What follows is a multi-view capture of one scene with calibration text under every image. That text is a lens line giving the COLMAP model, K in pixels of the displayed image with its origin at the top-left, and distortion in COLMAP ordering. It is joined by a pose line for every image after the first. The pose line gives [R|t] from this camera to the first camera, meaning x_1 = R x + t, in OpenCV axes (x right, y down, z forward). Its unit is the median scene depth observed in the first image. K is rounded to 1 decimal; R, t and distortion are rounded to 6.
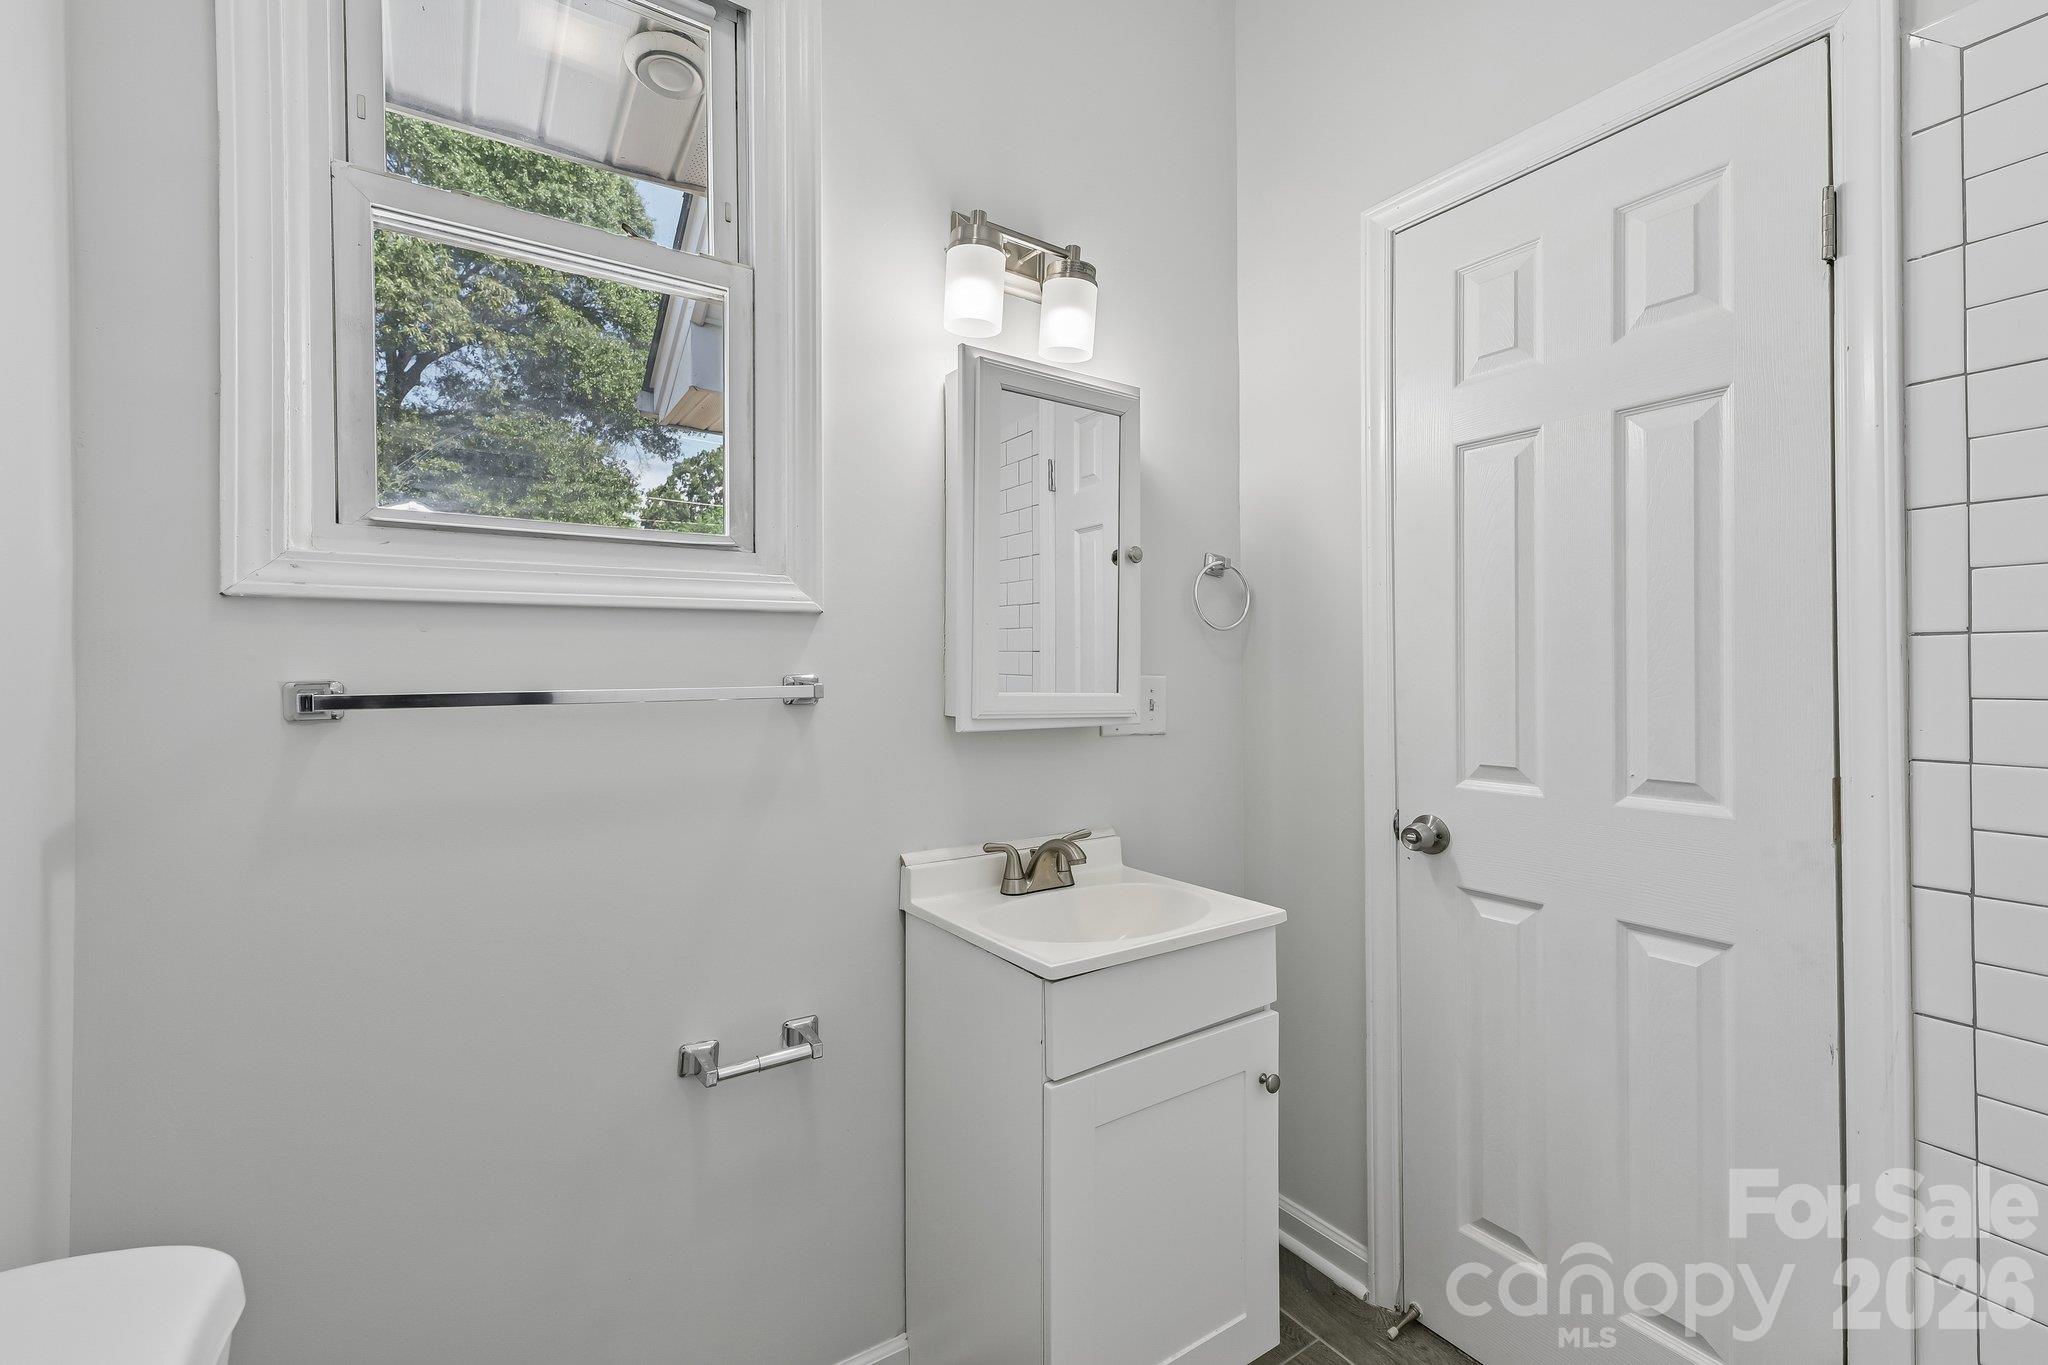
lens RADIAL K [[831.4, 0, 1028.3], [0, 831.4, 676.9], [0, 0, 1]] dist [0.000248, 0.000570]
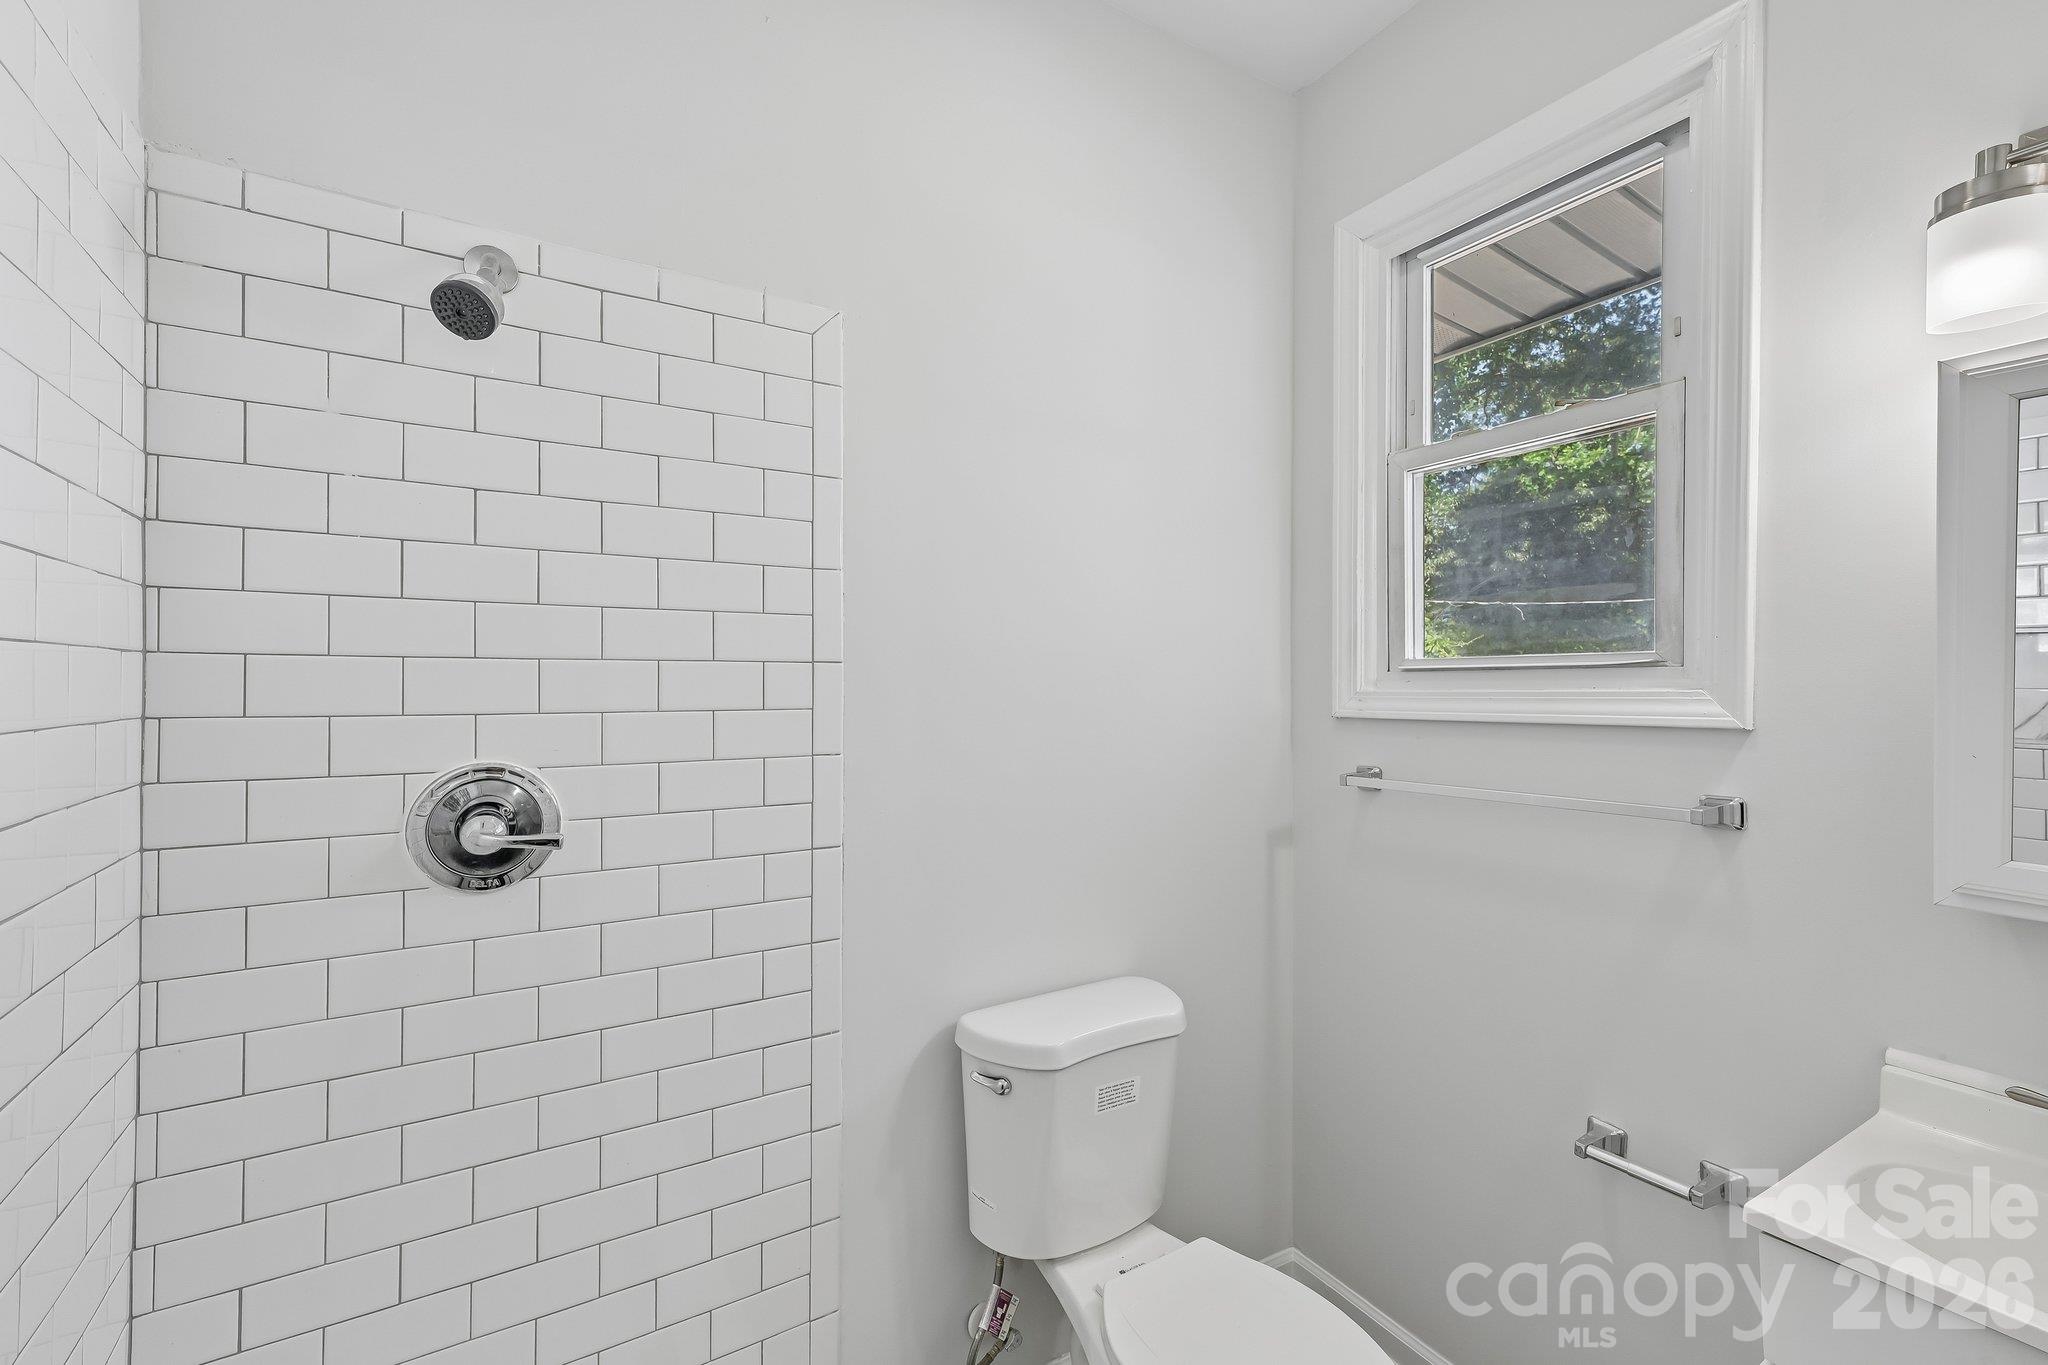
lens RADIAL K [[831.4, 0, 1023.3], [0, 831.4, 690.5], [0, 0, 1]] dist [0.000248, 0.000570]
pose [[-0.011140, 0.007153, -0.999912, 0.661652], [-0.005725, 0.999958, 0.007217, -0.122894], [0.999922, 0.005805, -0.011098, 0.231680]]
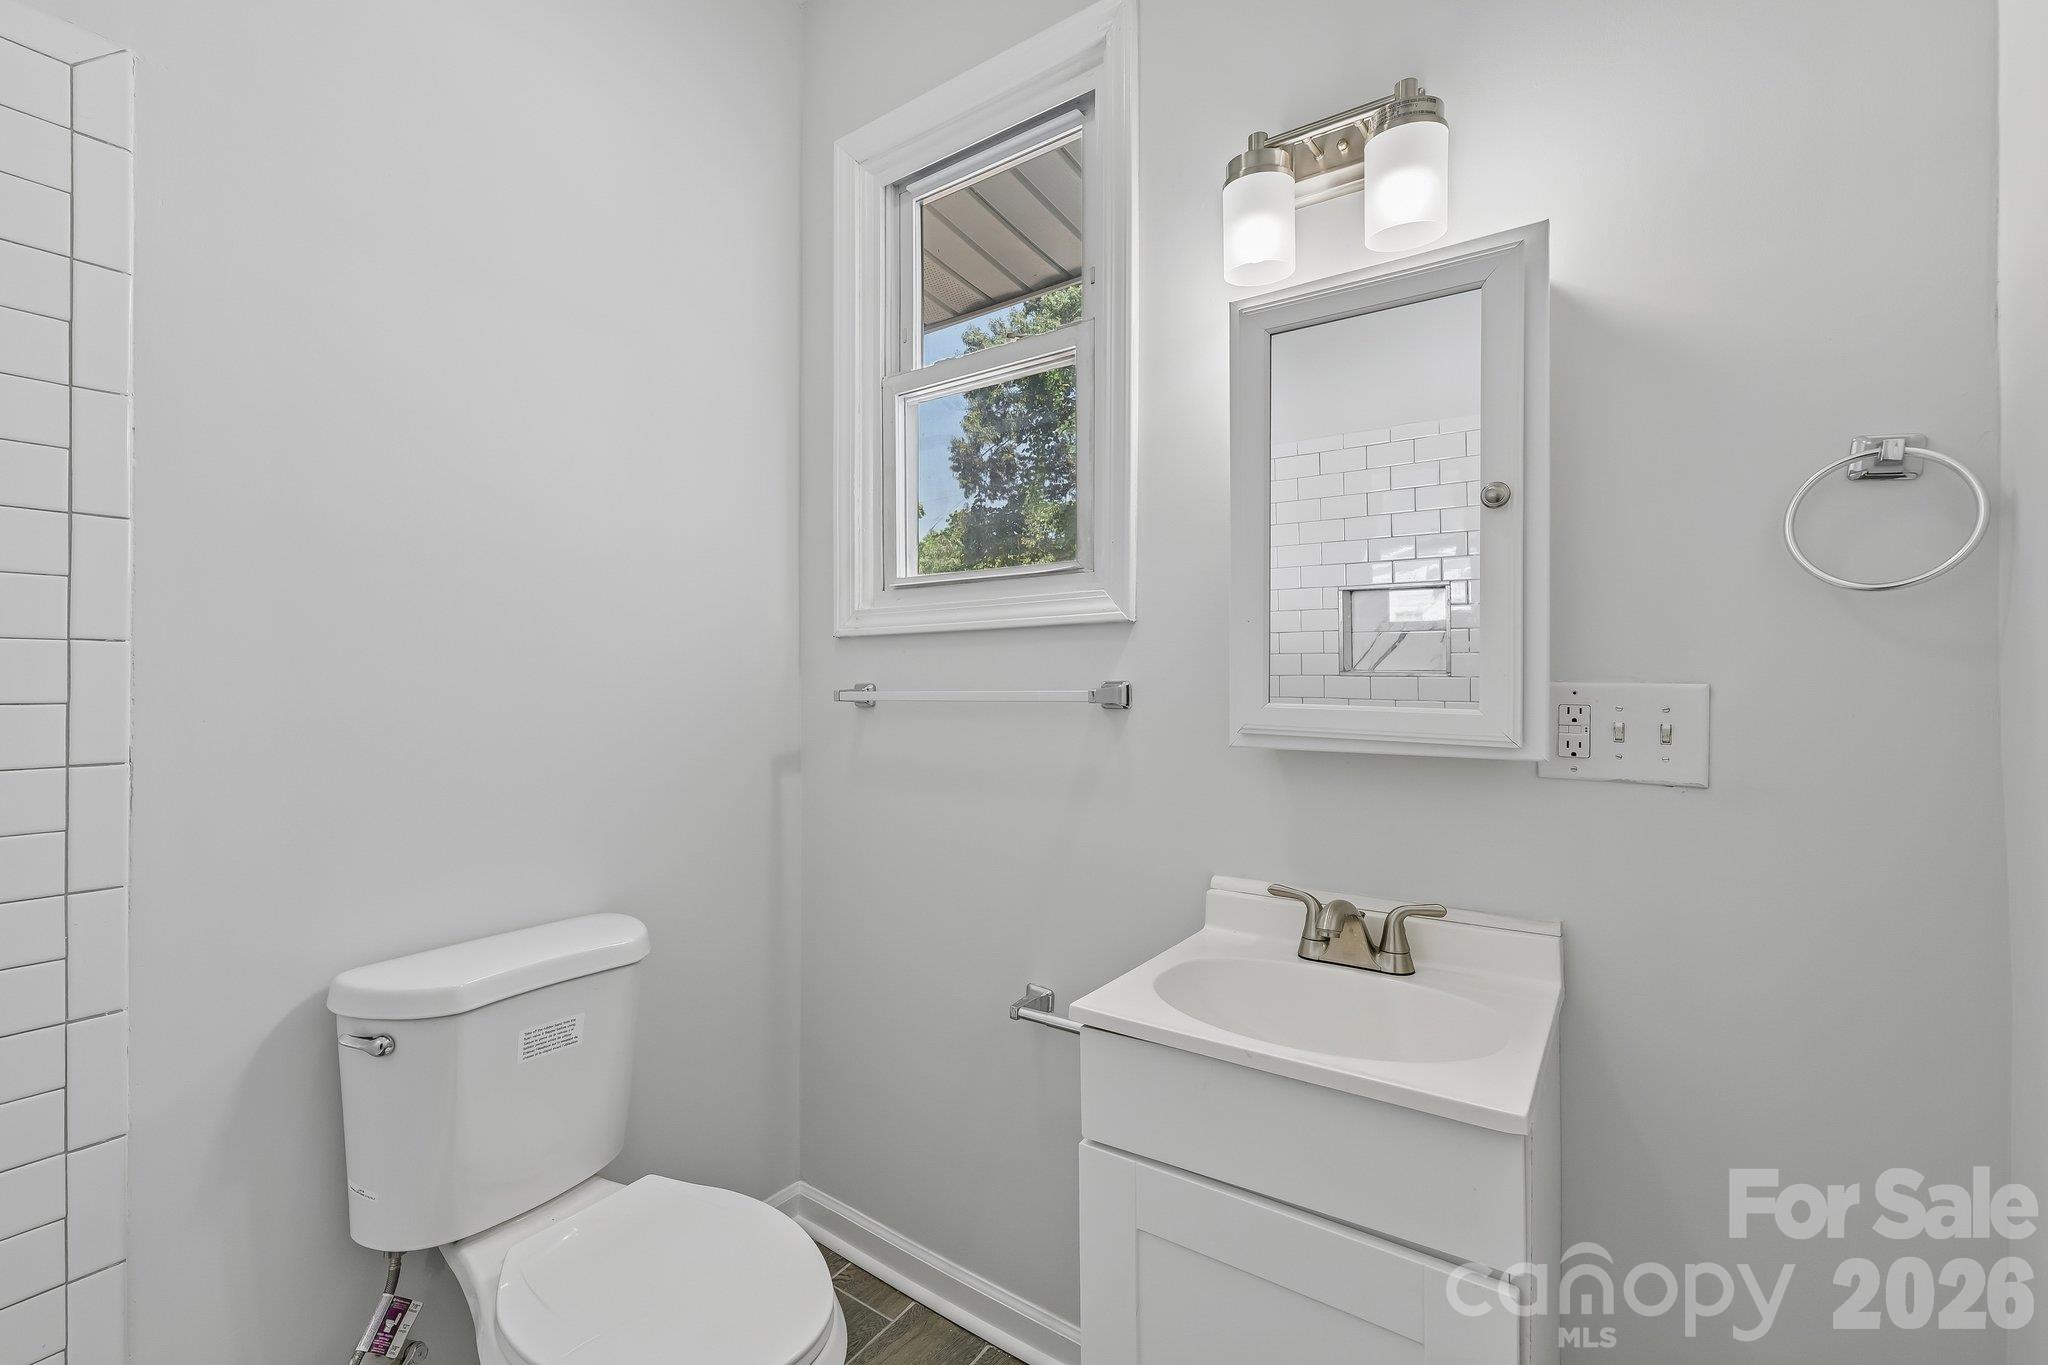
lens RADIAL K [[831.4, 0, 997.7], [0, 831.4, 683.7], [0, 0, 1]] dist [0.000248, 0.000570]
pose [[0.377017, 0.003201, -0.926201, 0.656268], [-0.008579, 0.999963, -0.000036, 0.002441], [0.926167, 0.007959, 0.377031, 0.459251]]
